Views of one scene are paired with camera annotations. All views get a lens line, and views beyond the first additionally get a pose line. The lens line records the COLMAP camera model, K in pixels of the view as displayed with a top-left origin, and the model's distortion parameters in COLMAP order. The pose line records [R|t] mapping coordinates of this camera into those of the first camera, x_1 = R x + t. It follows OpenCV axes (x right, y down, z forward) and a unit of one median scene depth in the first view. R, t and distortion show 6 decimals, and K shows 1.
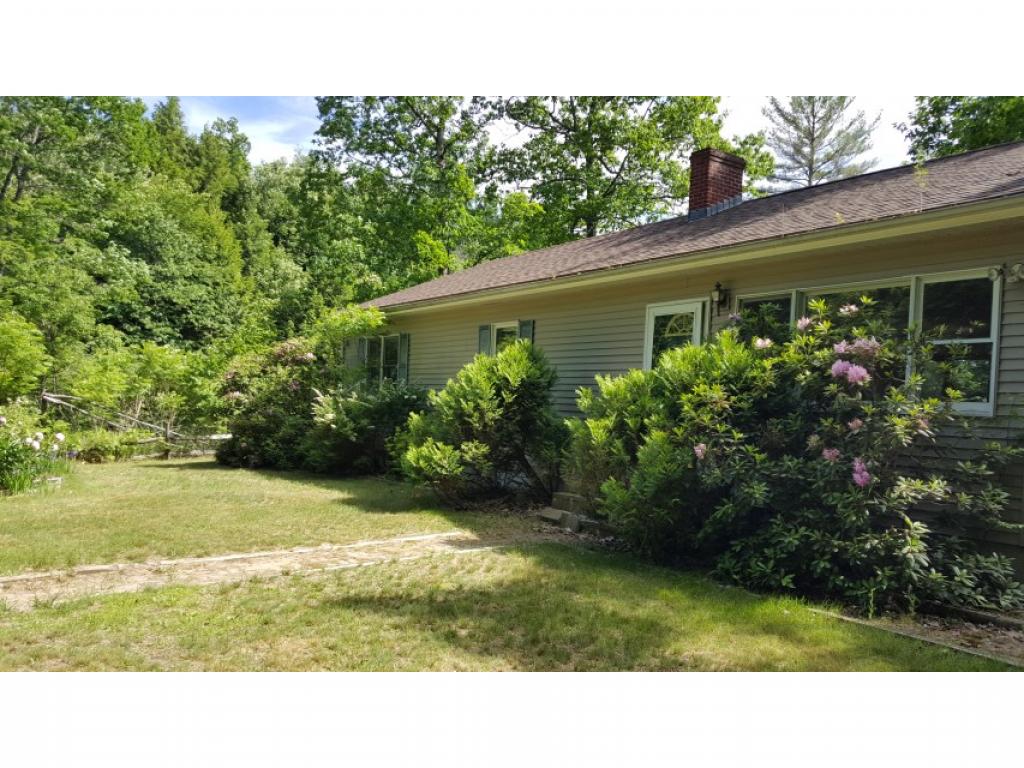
lens RADIAL K [[753.4, 0, 528.6], [0, 753.4, 402.1], [0, 0, 1]] dist [0.115304, -0.143635]
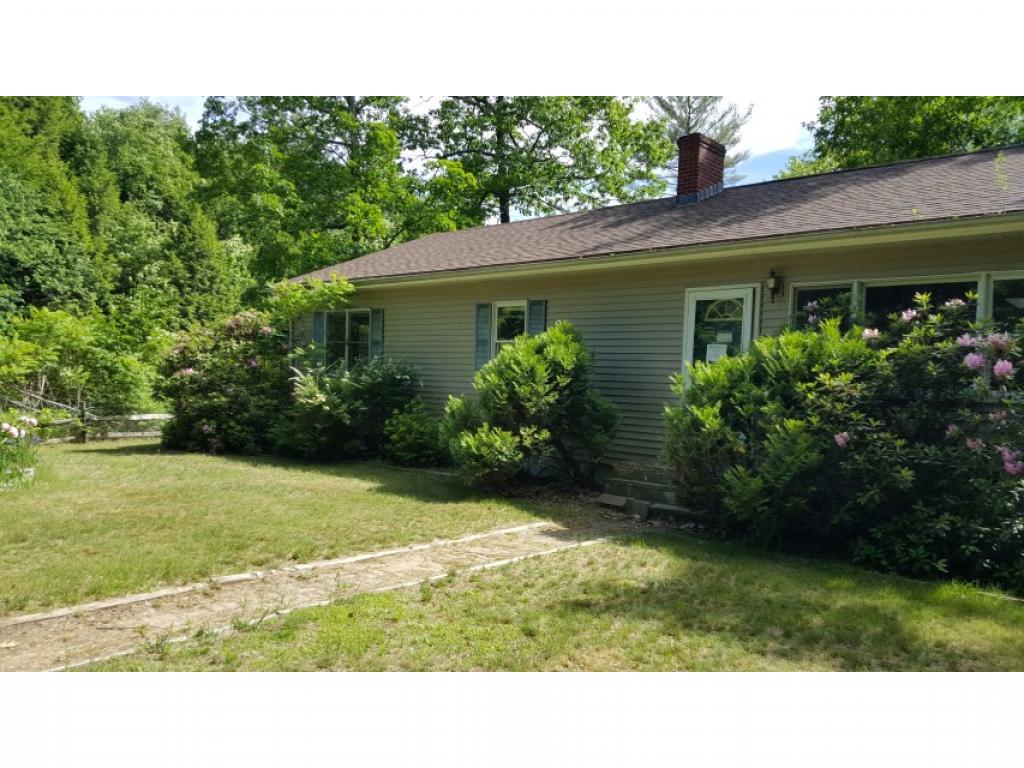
lens RADIAL K [[753.4, 0, 528.6], [0, 753.4, 402.1], [0, 0, 1]] dist [0.115304, -0.143635]
pose [[0.981329, 0.002934, 0.192316, -0.244197], [-0.009231, 0.999450, 0.031857, -0.009459], [-0.192117, -0.033038, 0.980816, 0.051994]]
